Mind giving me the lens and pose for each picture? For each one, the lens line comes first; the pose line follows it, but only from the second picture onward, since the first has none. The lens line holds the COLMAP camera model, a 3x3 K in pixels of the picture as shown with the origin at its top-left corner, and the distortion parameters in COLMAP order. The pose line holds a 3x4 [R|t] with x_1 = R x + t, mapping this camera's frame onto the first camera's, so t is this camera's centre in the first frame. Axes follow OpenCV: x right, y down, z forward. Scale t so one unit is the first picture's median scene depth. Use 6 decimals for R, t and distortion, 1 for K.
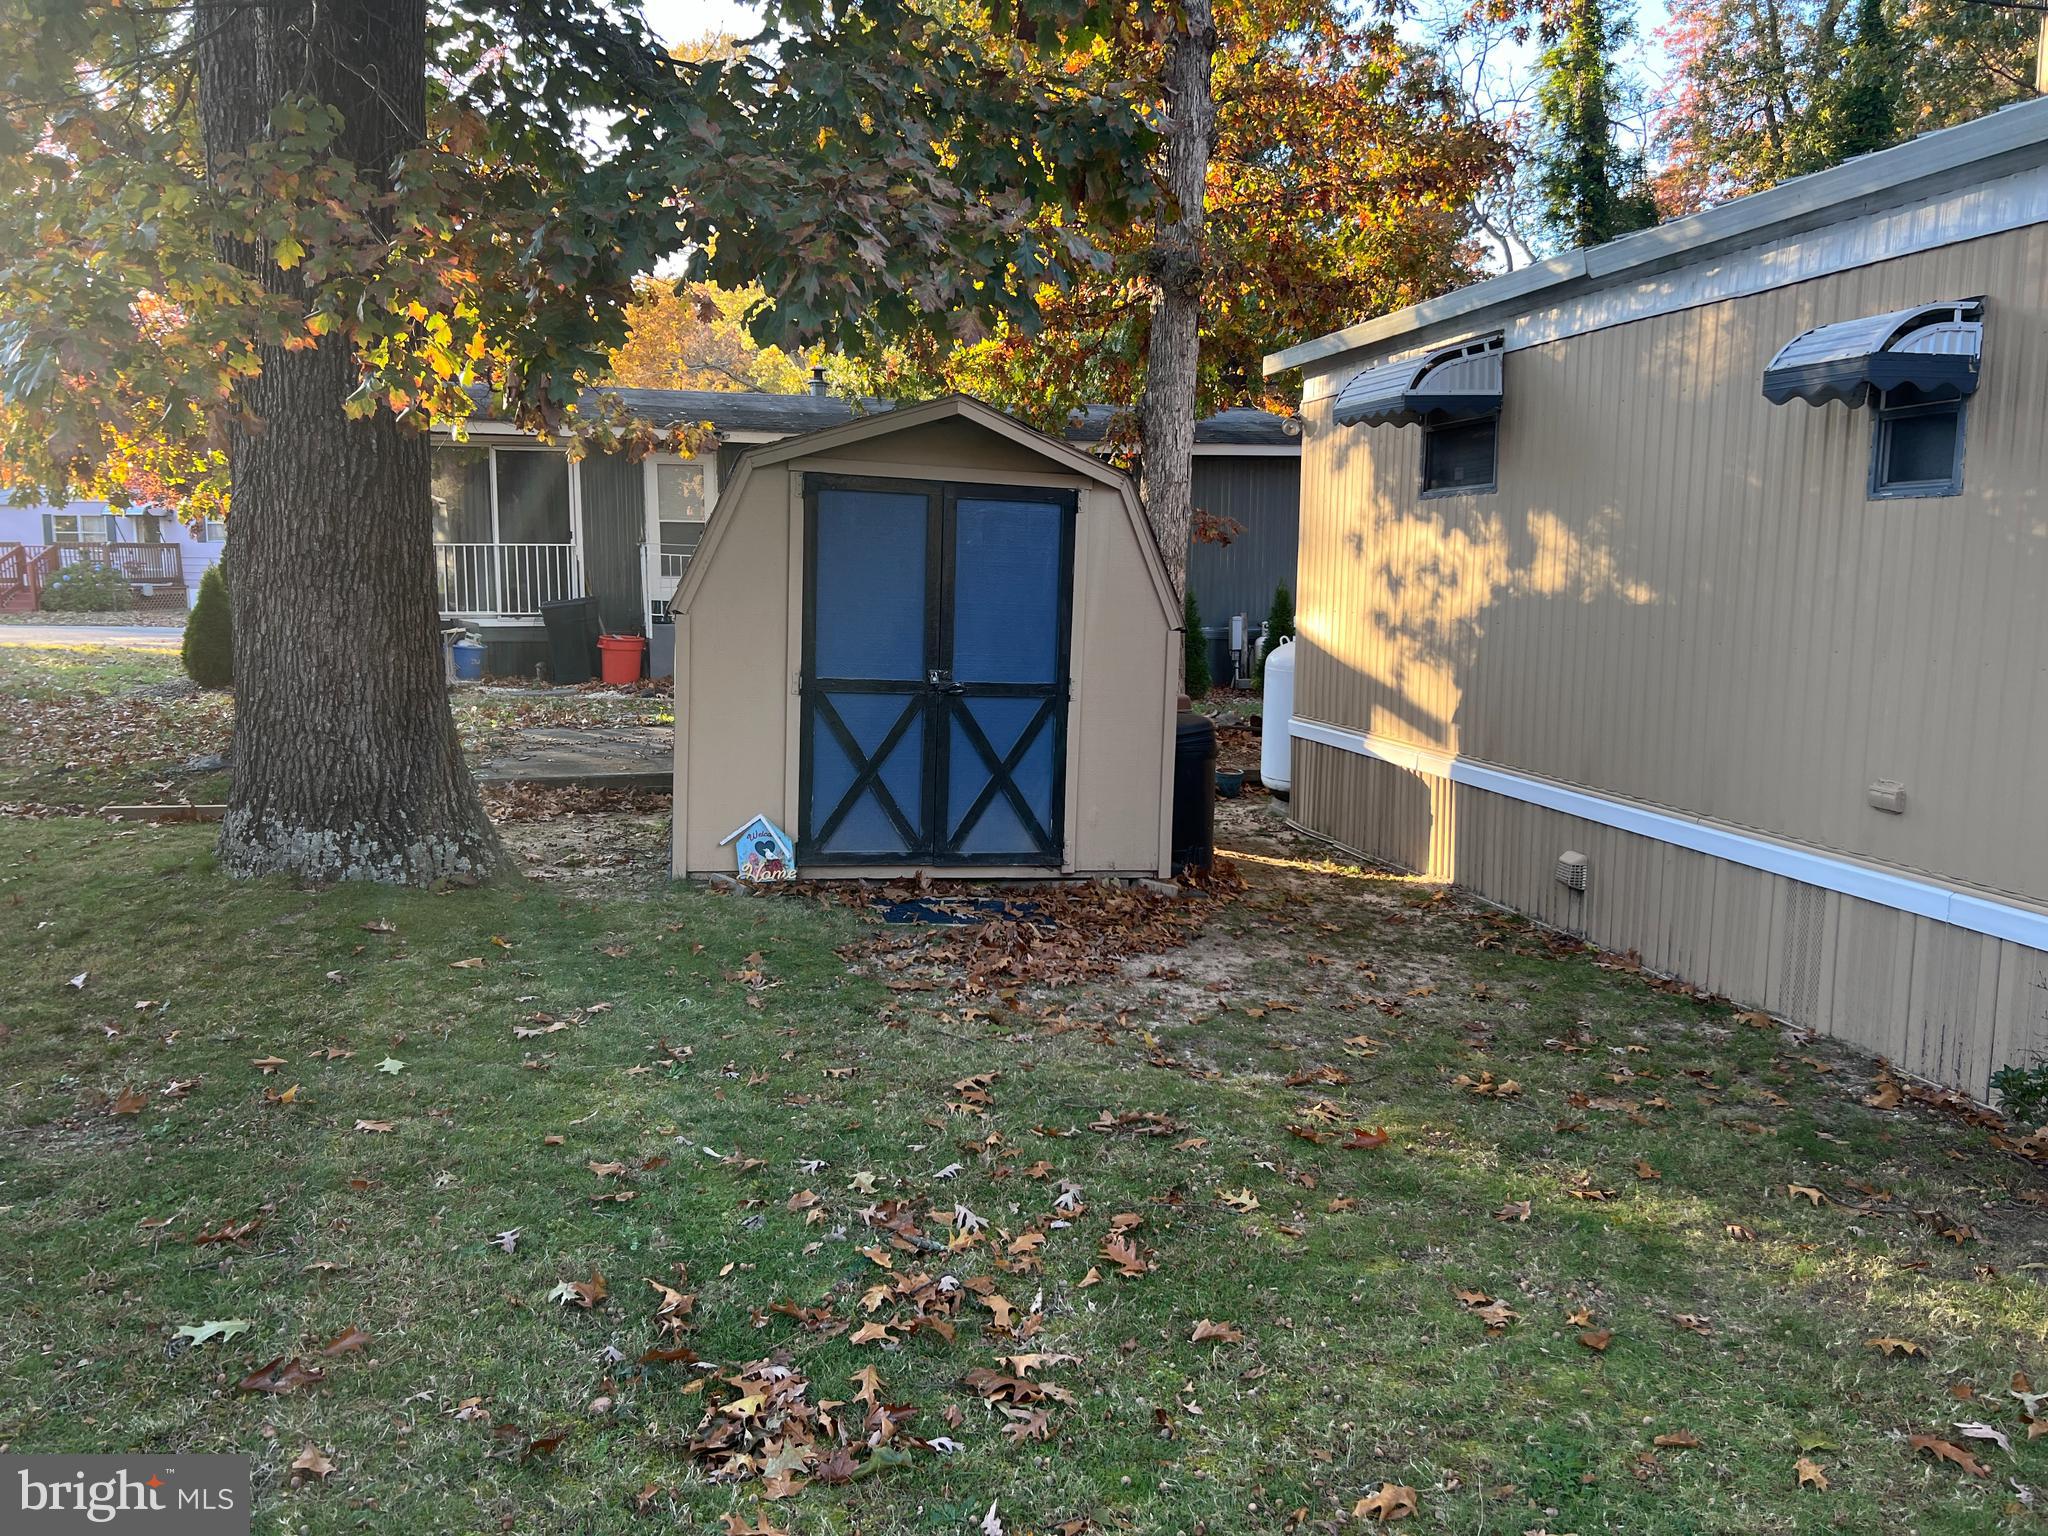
lens RADIAL K [[1544.4, 0, 1019.7], [0, 1544.4, 763.9], [0, 0, 1]] dist [0.044023, -0.042188]
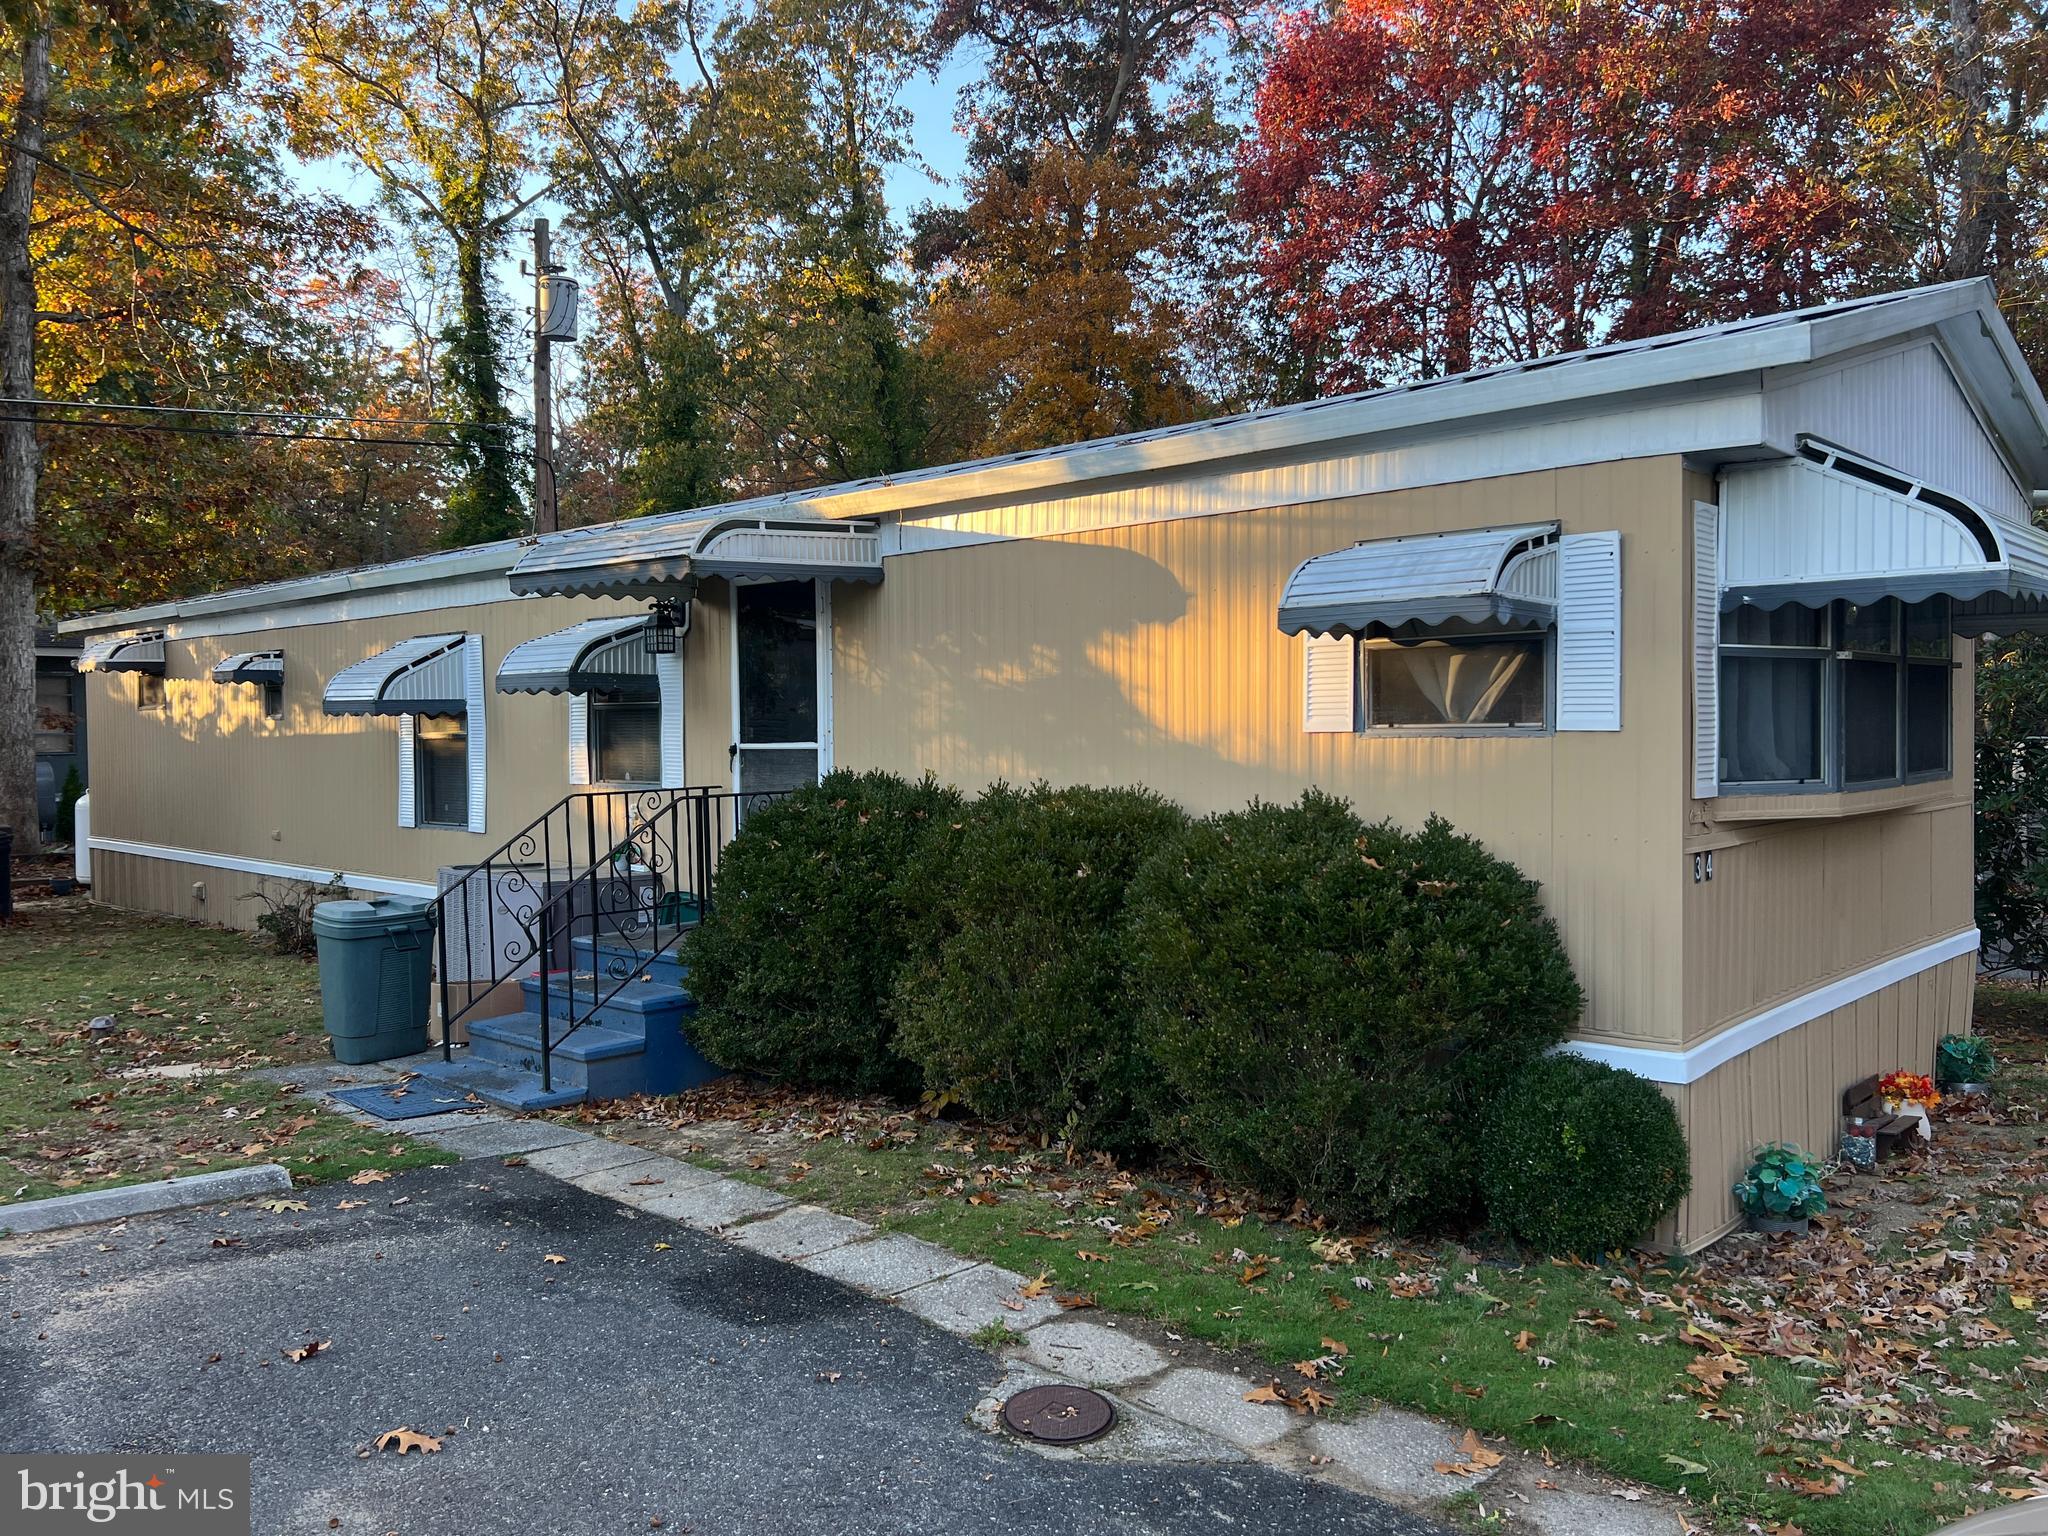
lens RADIAL K [[1544.4, 0, 1035.4], [0, 1544.4, 763.6], [0, 0, 1]] dist [0.044023, -0.042188]
pose [[0.826159, -0.026483, 0.562814, 0.104317], [0.086694, 0.992974, -0.080535, 0.157192], [-0.556727, 0.115328, 0.822651, -1.301598]]
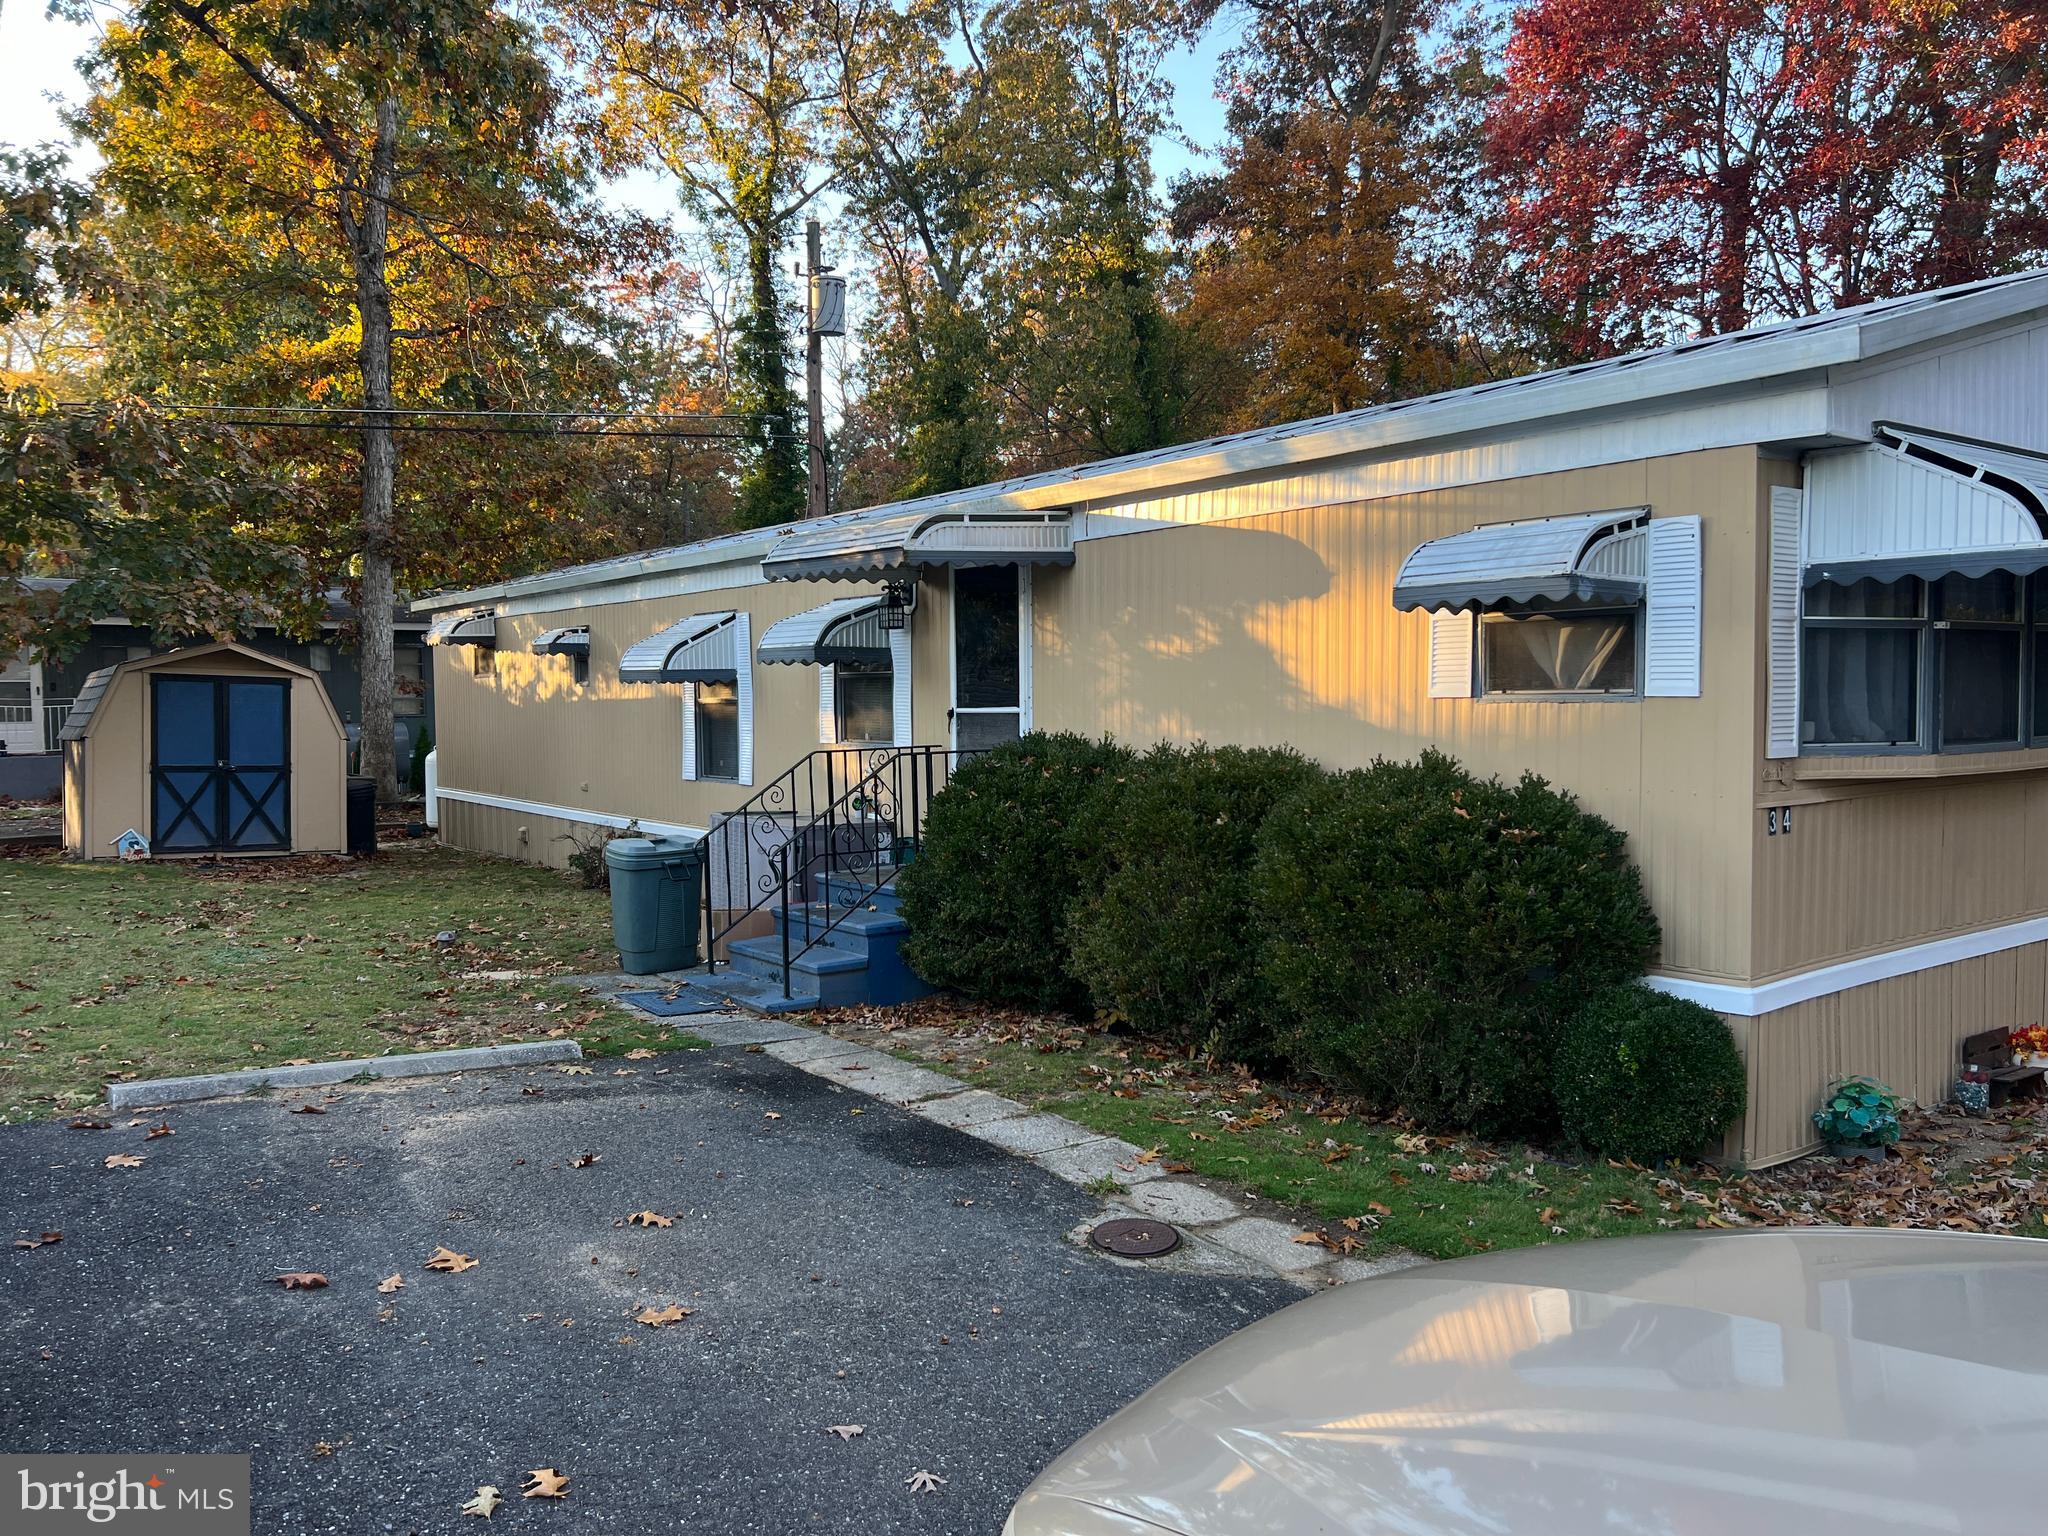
lens RADIAL K [[1544.4, 0, 1031.8], [0, 1544.4, 765.3], [0, 0, 1]] dist [0.044023, -0.042188]
pose [[0.913539, -0.033219, 0.405393, 0.098250], [0.067413, 0.995241, -0.070359, 0.175912], [-0.401126, 0.091605, 0.911431, -1.449444]]
